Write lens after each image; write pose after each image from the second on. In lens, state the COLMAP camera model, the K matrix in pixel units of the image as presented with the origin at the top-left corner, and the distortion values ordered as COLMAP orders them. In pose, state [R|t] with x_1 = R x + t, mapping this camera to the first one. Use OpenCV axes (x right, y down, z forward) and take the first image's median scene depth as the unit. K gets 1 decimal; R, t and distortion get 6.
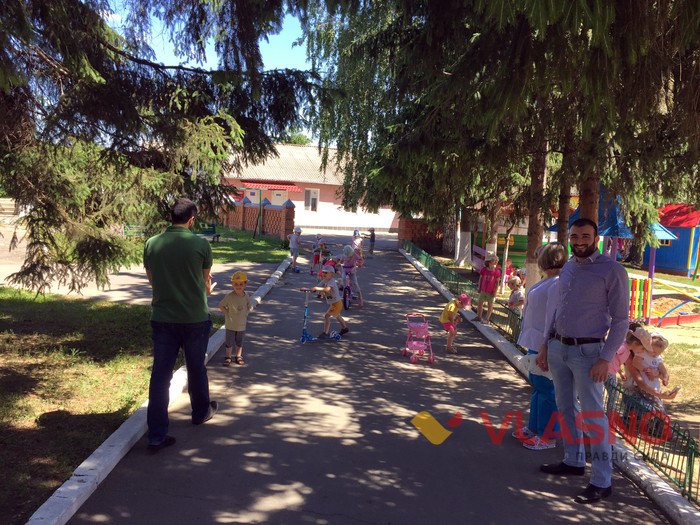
lens RADIAL K [[607.6, 0, 351.3], [0, 607.6, 262.9], [0, 0, 1]] dist [0.082322, -0.085722]
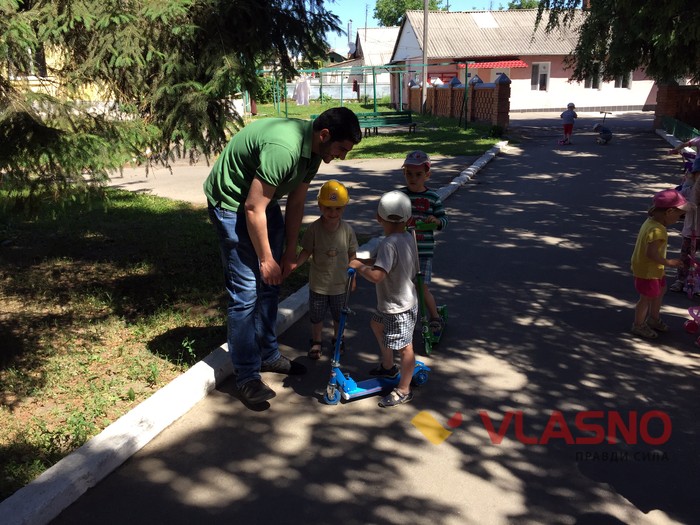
lens RADIAL K [[607.6, 0, 348.8], [0, 607.6, 258.1], [0, 0, 1]] dist [0.082322, -0.085722]
pose [[0.930066, 0.027097, -0.366391, 0.017905], [0.033013, 0.987078, 0.156804, 0.002978], [0.365905, -0.157934, 0.917153, 0.254529]]
